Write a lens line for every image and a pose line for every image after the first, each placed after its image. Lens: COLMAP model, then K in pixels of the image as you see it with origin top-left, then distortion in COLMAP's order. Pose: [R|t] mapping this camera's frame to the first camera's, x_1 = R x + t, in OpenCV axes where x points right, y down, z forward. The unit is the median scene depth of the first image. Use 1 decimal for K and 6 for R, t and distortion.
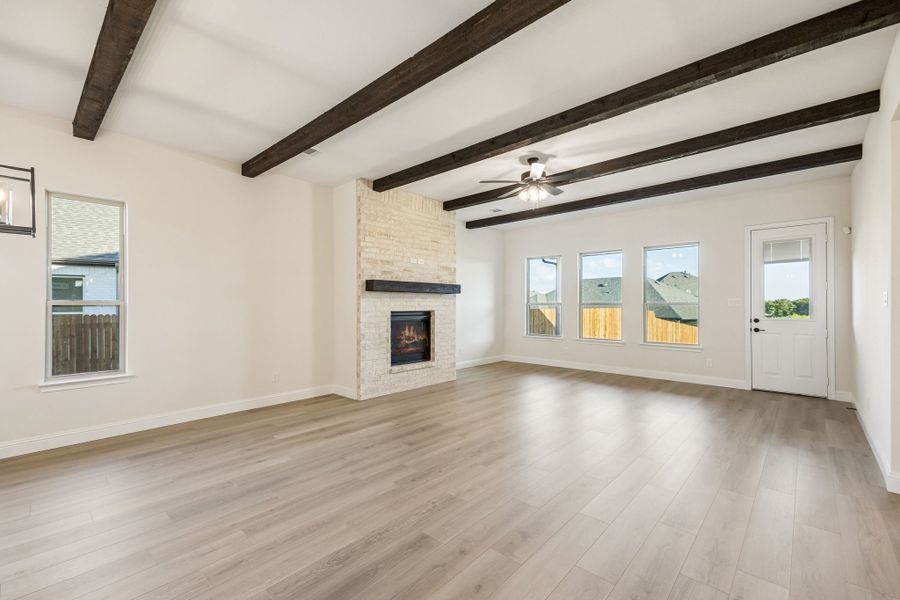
lens RADIAL K [[384.0, 0, 448.5], [0, 384.0, 305.4], [0, 0, 1]] dist [0.041544, -0.000310]
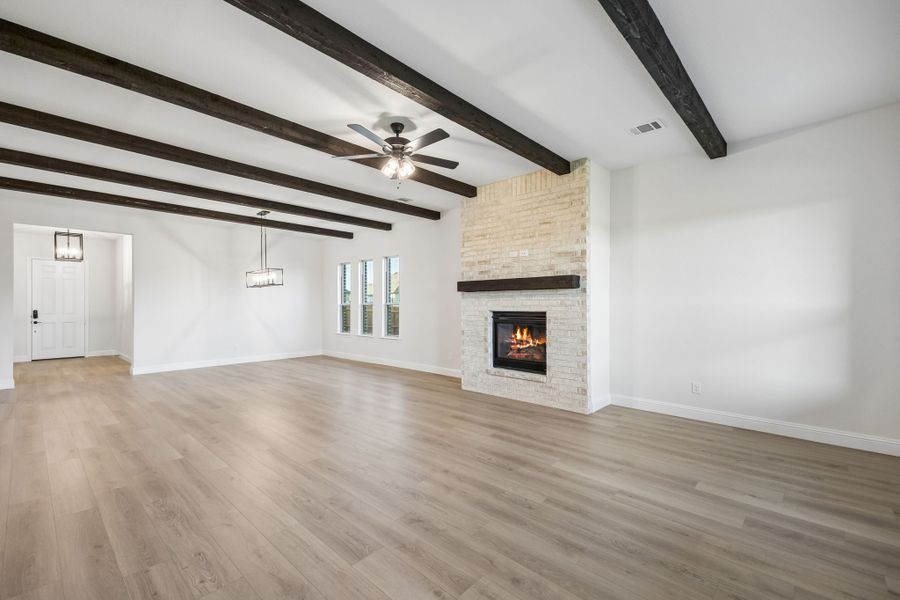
lens RADIAL K [[384.0, 0, 448.5], [0, 384.0, 305.4], [0, 0, 1]] dist [0.041544, -0.000310]
pose [[-0.017700, 0.000995, -0.999843, 0.850576], [-0.000580, 0.999999, 0.001005, 0.000415], [0.999843, 0.000597, -0.017699, 0.925993]]
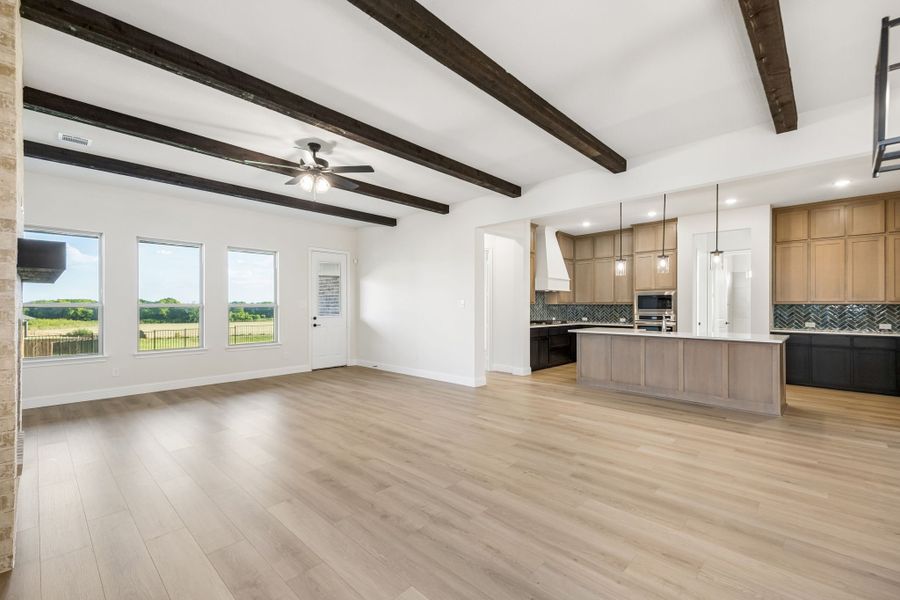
lens RADIAL K [[384.0, 0, 448.5], [0, 384.0, 305.4], [0, 0, 1]] dist [0.041544, -0.000310]
pose [[0.027545, 0.003815, 0.999613, -0.560236], [0.003736, 0.999985, -0.003919, 0.001731], [-0.999614, 0.003842, 0.027530, 0.547266]]
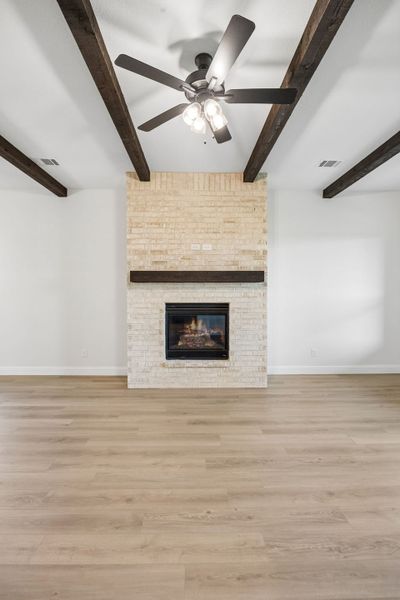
lens RADIAL K [[303.0, 0, 197.3], [0, 303.0, 297.9], [0, 0, 1]] dist [-0.000373, -0.000165]
pose [[0.684654, 0.010712, -0.728790, 0.463052], [-0.000408, 0.999897, 0.014313, -0.007507], [0.728869, -0.009502, 0.684588, 0.548339]]
